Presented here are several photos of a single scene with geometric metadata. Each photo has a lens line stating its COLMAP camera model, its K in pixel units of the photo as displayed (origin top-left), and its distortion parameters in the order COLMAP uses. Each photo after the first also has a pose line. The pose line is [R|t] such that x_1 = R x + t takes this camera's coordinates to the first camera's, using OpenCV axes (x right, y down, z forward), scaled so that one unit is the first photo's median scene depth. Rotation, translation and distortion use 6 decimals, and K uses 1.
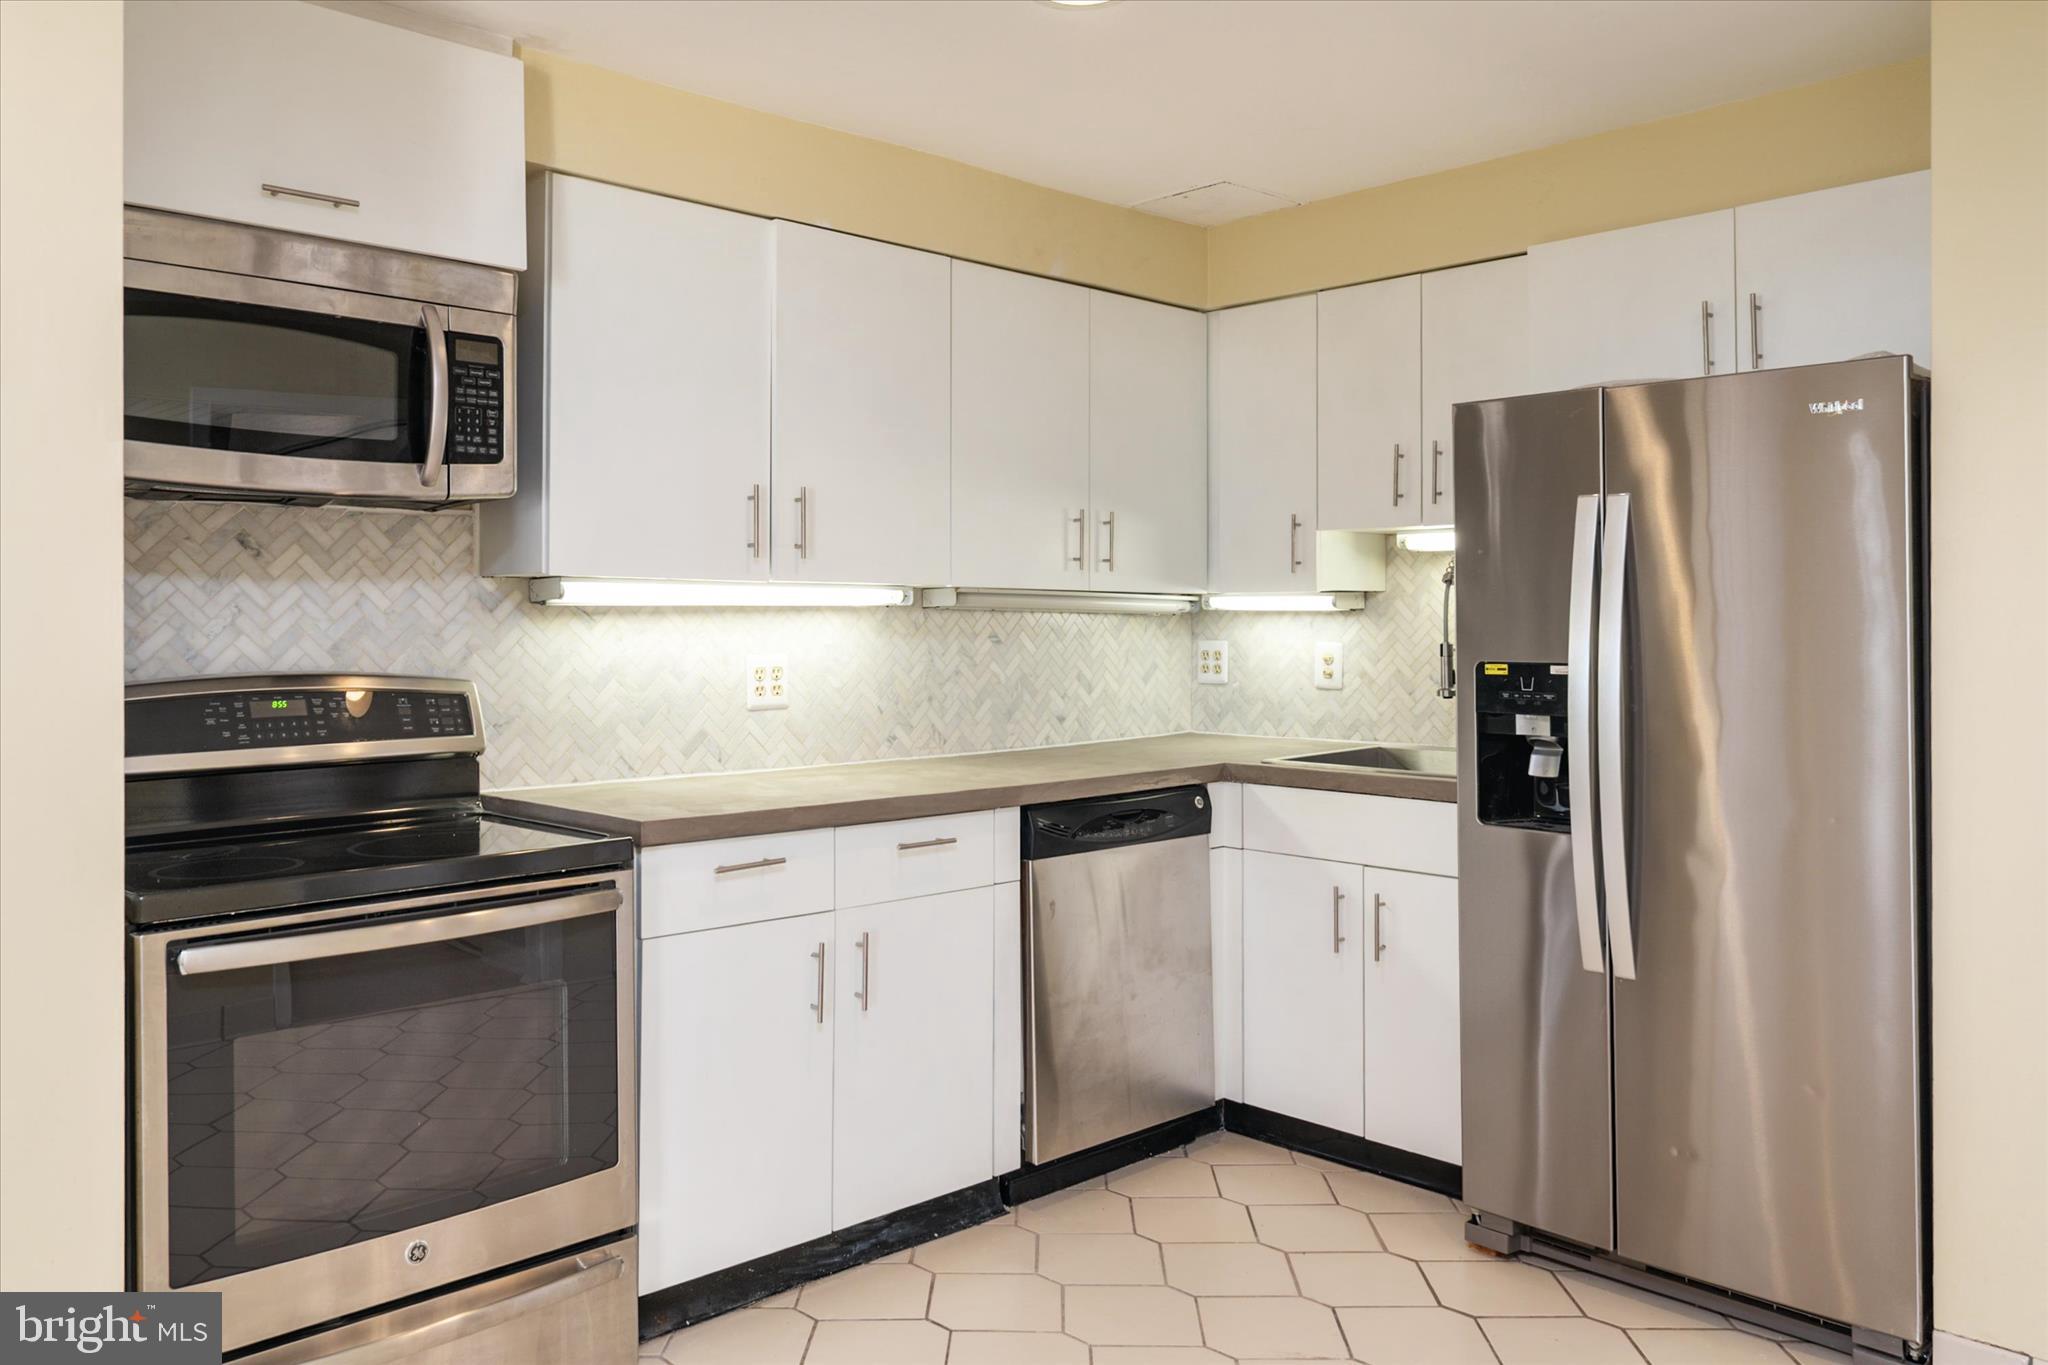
lens RADIAL K [[1562.3, 0, 1028.2], [0, 1562.3, 615.1], [0, 0, 1]] dist [-0.000890, -0.000471]
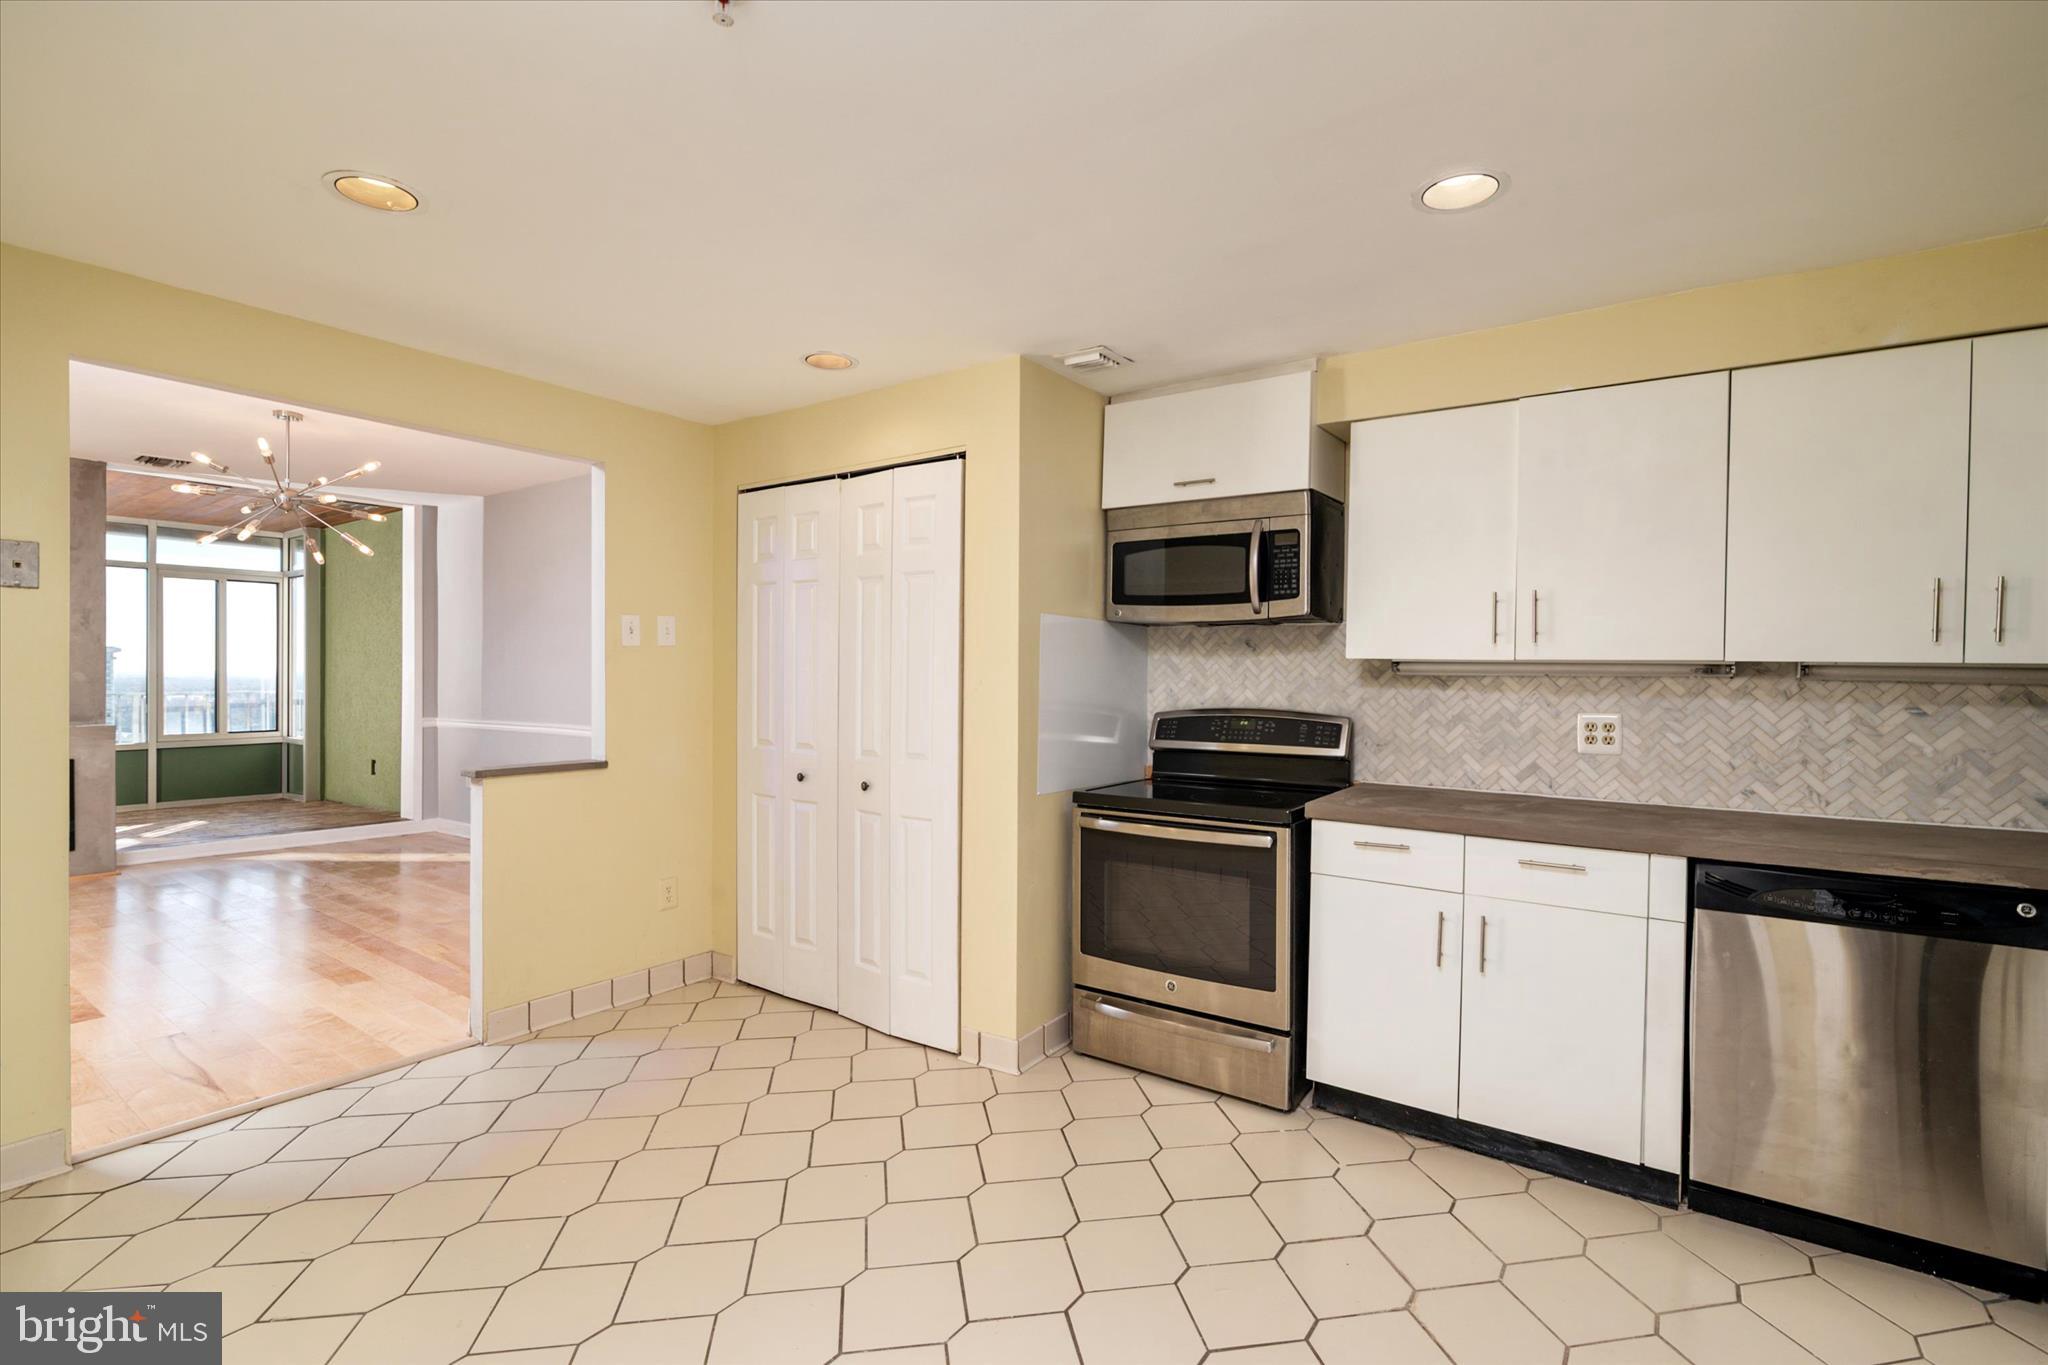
lens RADIAL K [[928.4, 0, 1024.0], [0, 928.4, 682.5], [0, 0, 1]] dist [-0.015004, -0.000328]
pose [[0.182219, 0.018343, -0.983087, 0.556231], [-0.003122, 0.999832, 0.018077, -0.014346], [0.983253, -0.000225, 0.182246, 0.409297]]
